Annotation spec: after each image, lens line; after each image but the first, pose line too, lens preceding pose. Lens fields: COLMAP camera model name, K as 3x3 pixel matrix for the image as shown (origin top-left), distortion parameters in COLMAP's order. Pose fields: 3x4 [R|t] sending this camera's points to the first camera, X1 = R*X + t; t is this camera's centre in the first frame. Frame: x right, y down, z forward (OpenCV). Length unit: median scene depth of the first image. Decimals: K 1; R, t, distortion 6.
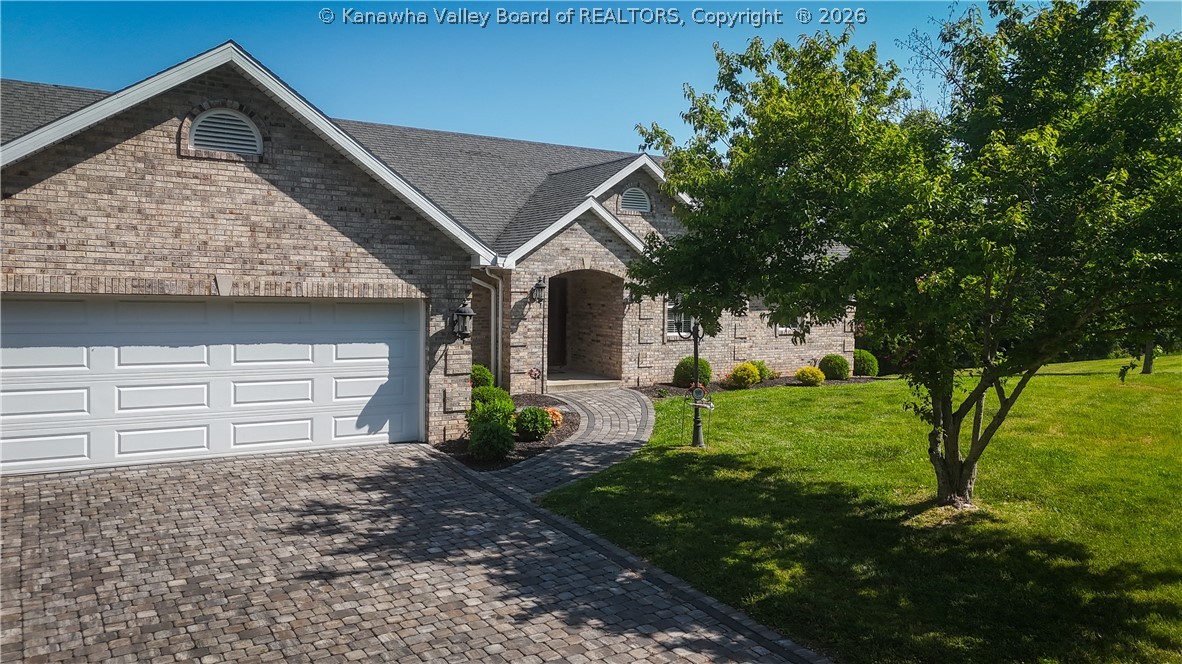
lens RADIAL K [[843.2, 0, 591.0], [0, 843.2, 332.0], [0, 0, 1]] dist [0.064861, -0.099011]
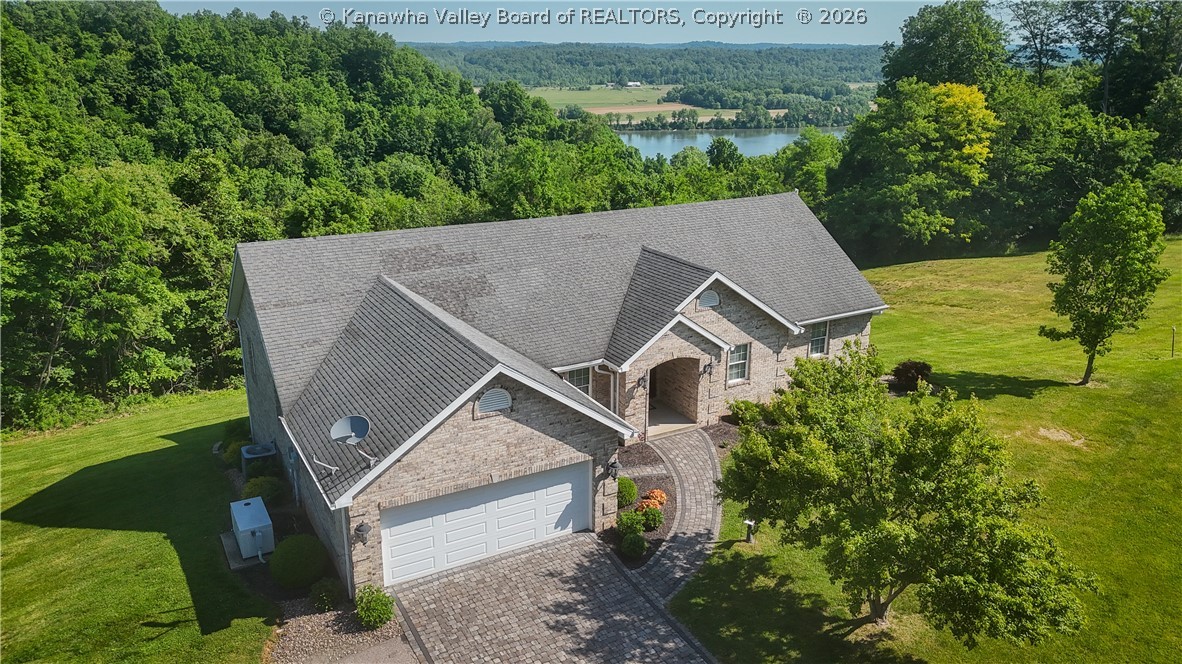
lens RADIAL K [[843.2, 0, 591.0], [0, 843.2, 332.0], [0, 0, 1]] dist [0.064861, -0.099011]
pose [[0.998603, 0.006586, -0.052420, -0.109893], [0.006108, 0.971154, 0.238373, -0.692523], [0.052478, -0.238361, 0.969758, -0.607229]]
